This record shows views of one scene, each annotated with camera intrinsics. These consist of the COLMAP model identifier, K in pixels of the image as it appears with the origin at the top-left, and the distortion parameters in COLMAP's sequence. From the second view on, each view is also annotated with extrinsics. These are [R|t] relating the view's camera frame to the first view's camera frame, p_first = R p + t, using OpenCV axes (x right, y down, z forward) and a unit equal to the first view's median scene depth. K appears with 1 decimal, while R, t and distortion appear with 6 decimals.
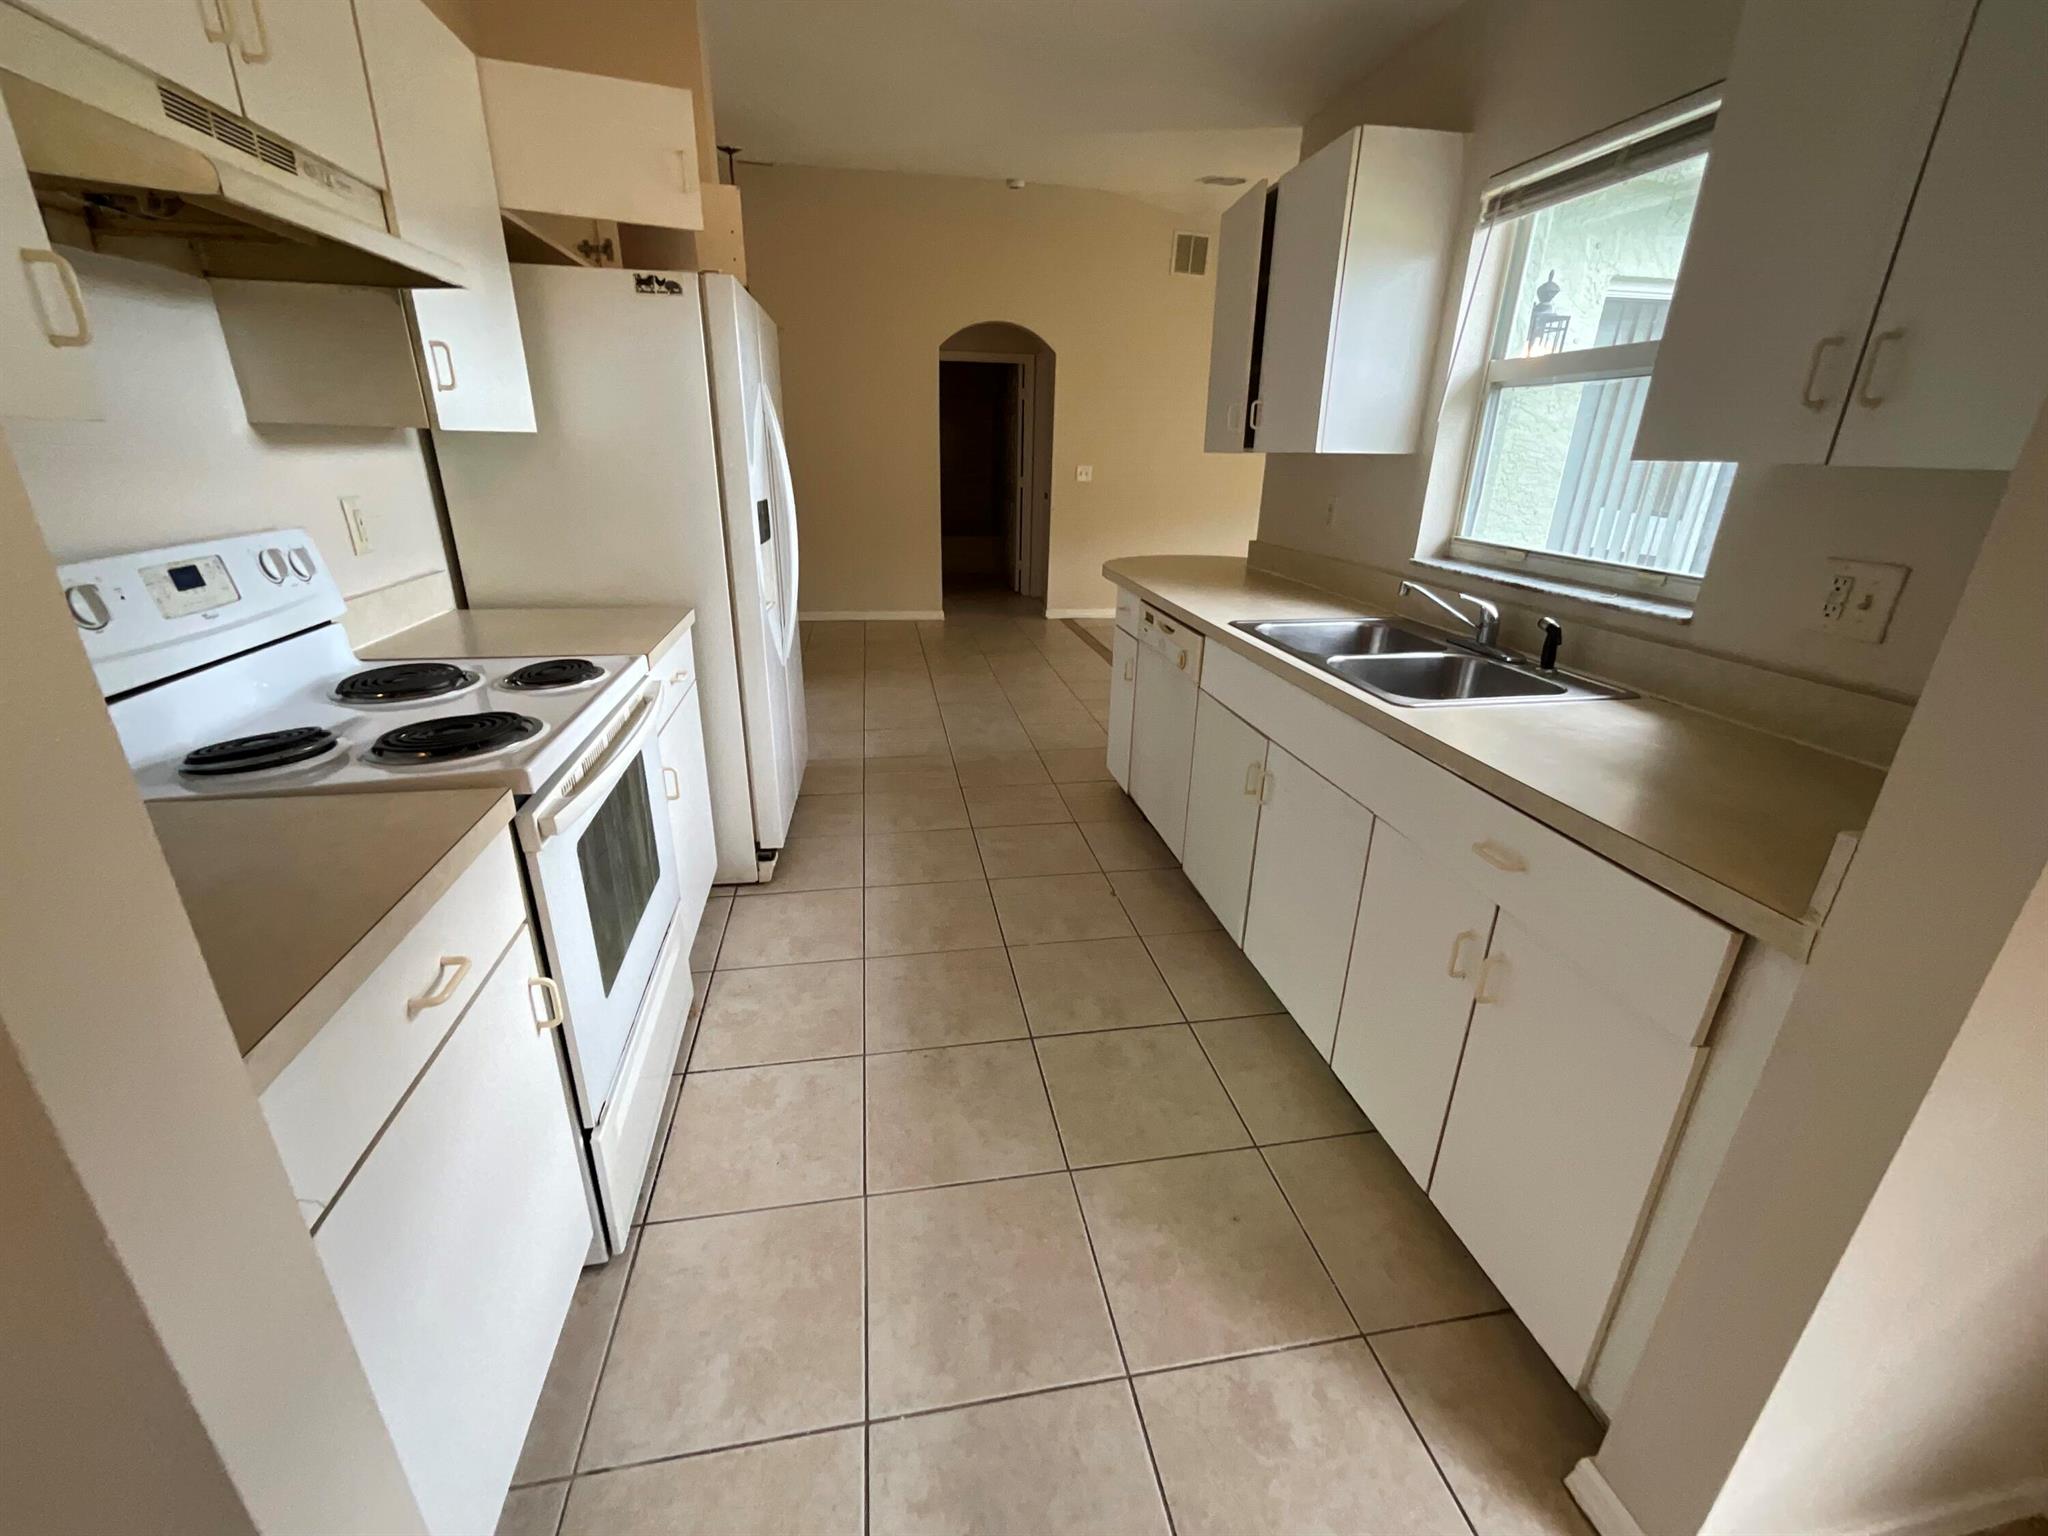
lens RADIAL K [[837.8, 0, 1020.4], [0, 837.8, 767.4], [0, 0, 1]] dist [0.002649, -0.002355]
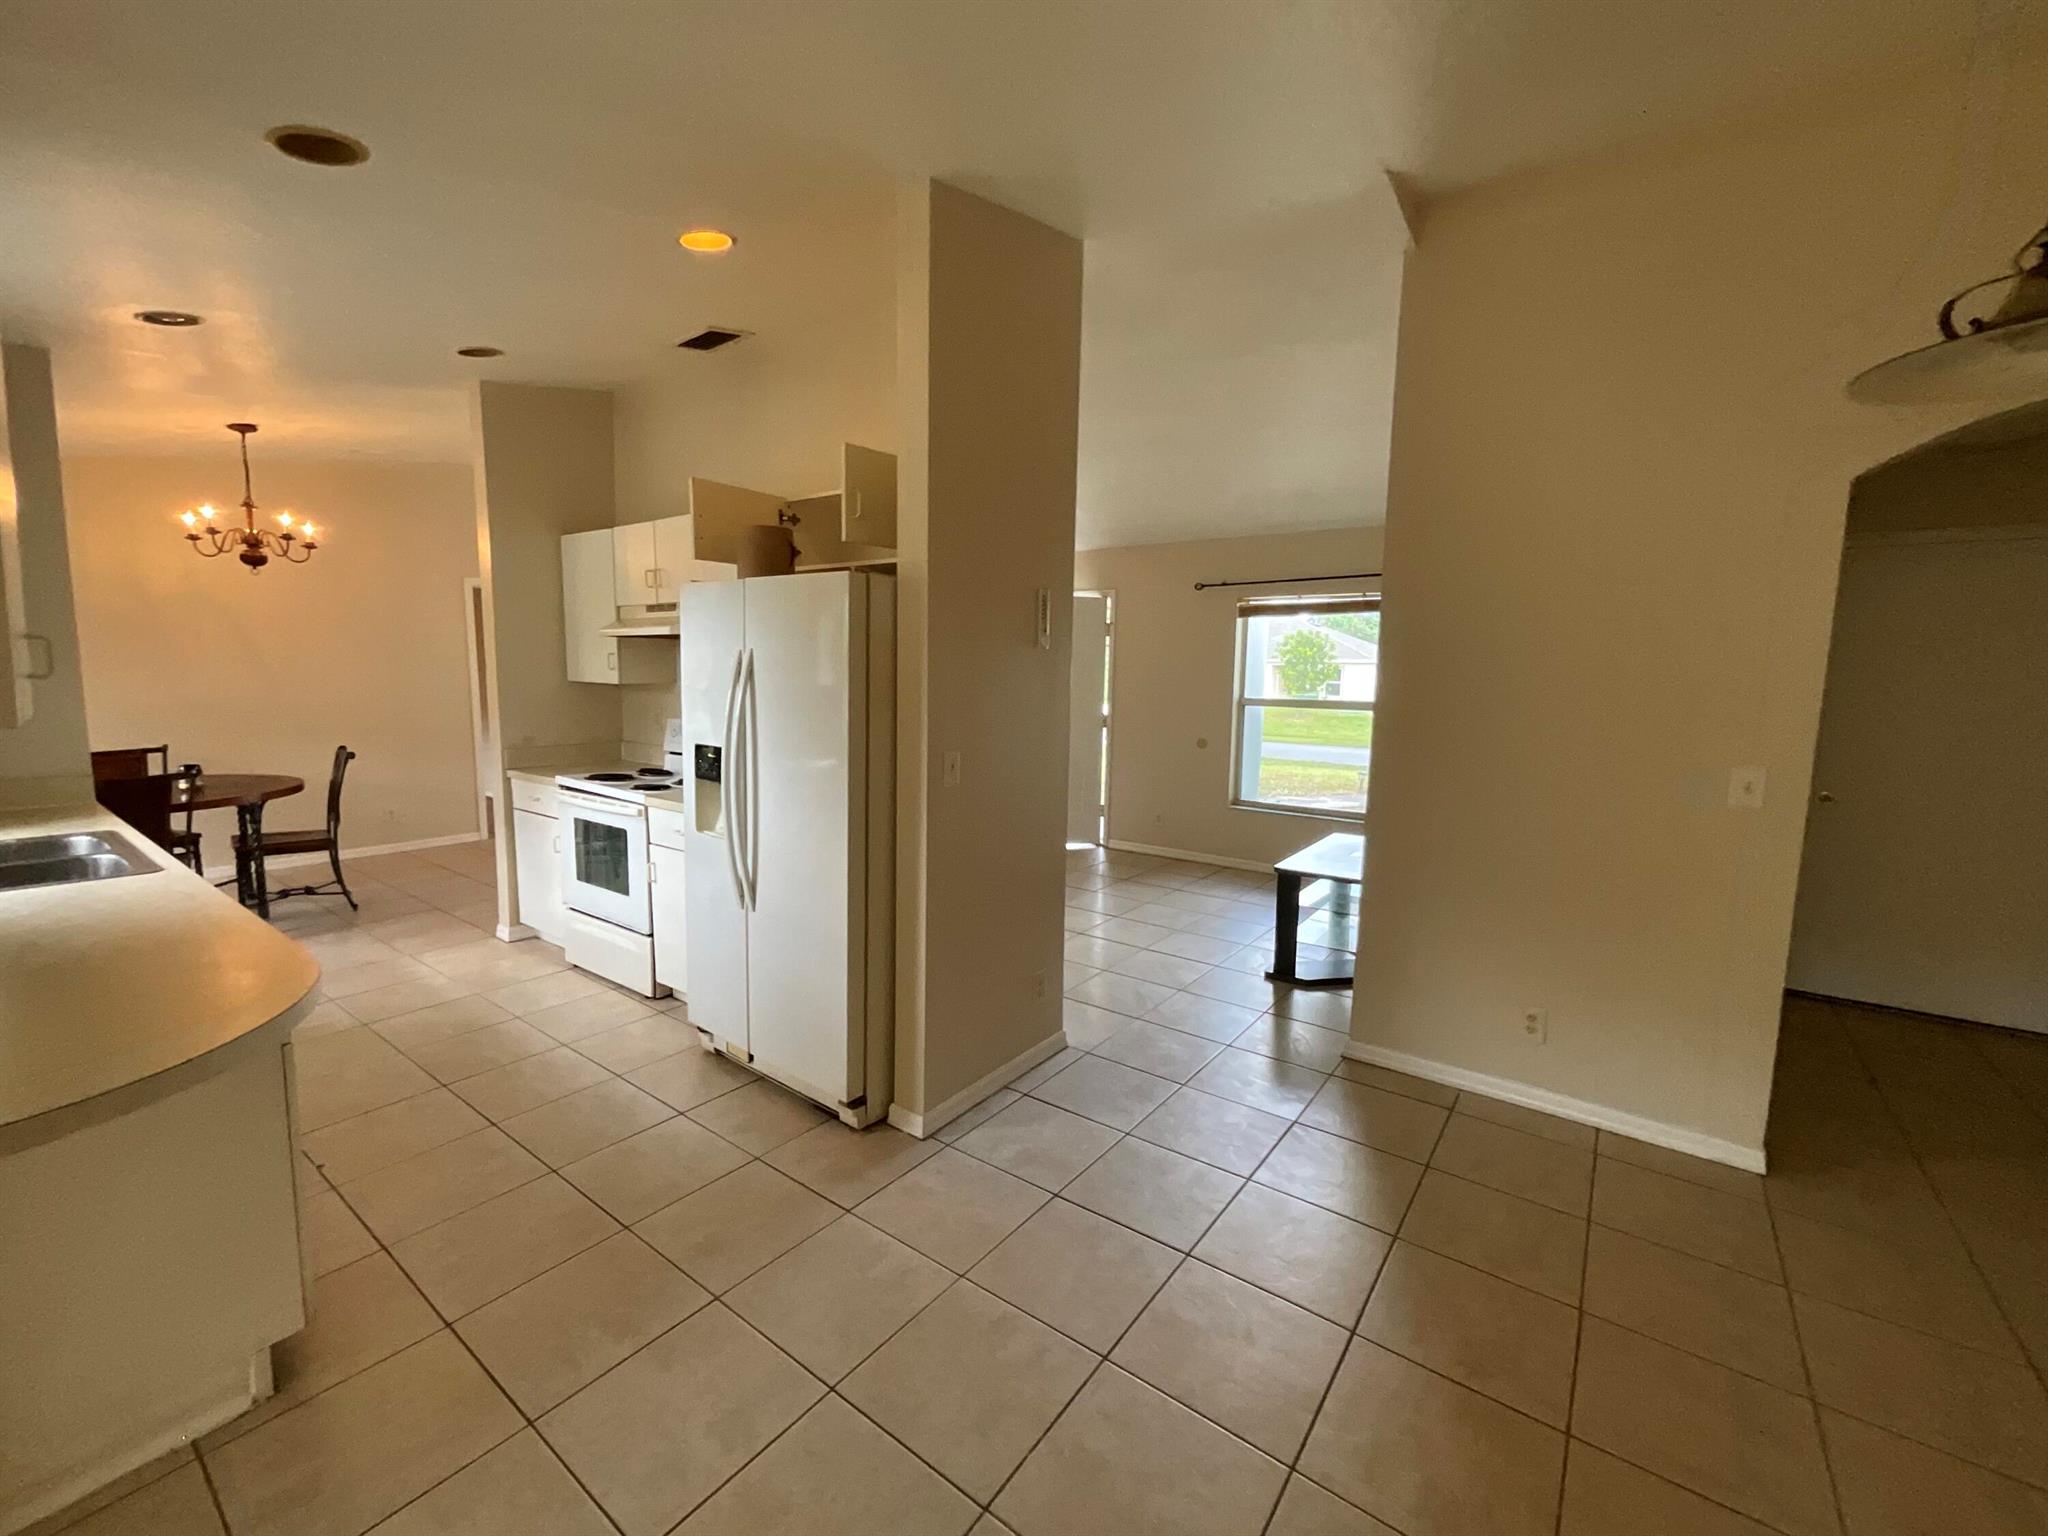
lens RADIAL K [[834.0, 0, 1024.7], [0, 834.0, 763.5], [0, 0, 1]] dist [-0.001326, 0.000002]
pose [[-0.727073, 0.044944, -0.685087, 0.266671], [-0.276633, 0.894092, 0.352242, -1.289486], [0.628362, 0.445623, -0.637637, 3.153185]]
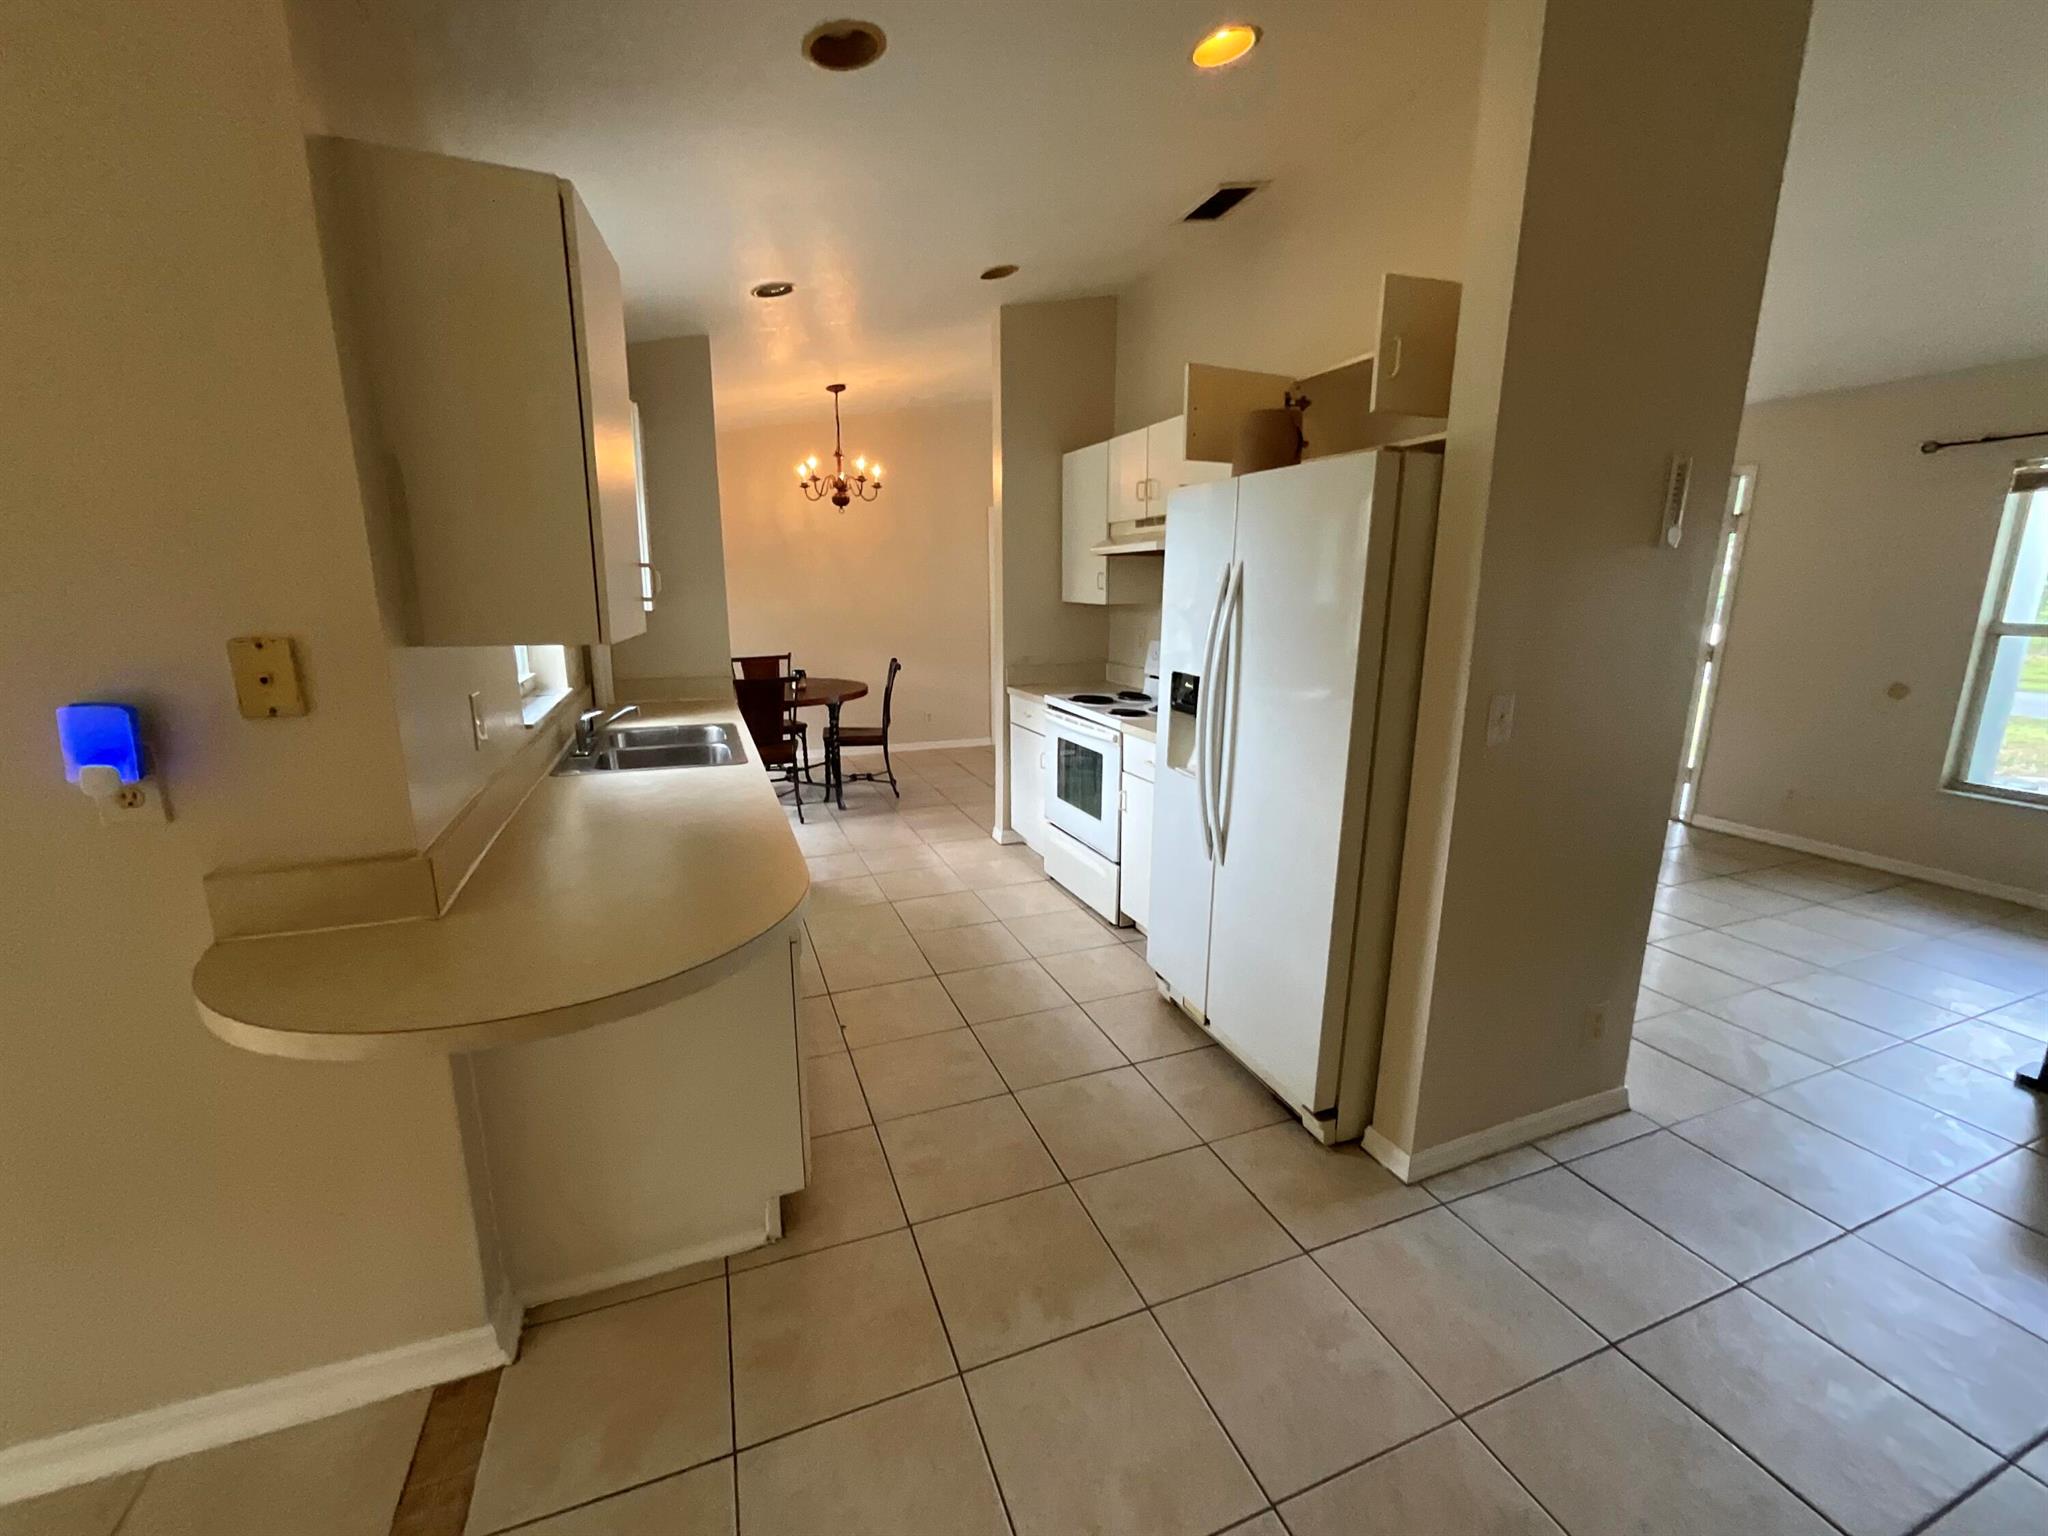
lens RADIAL K [[837.1, 0, 1020.4], [0, 837.1, 766.7], [0, 0, 1]] dist [-0.002495, -0.000342]
pose [[-0.981305, 0.020926, -0.191319, 0.149778], [-0.087707, 0.836225, 0.541327, -1.192698], [0.171314, 0.547987, -0.818756, 2.914955]]
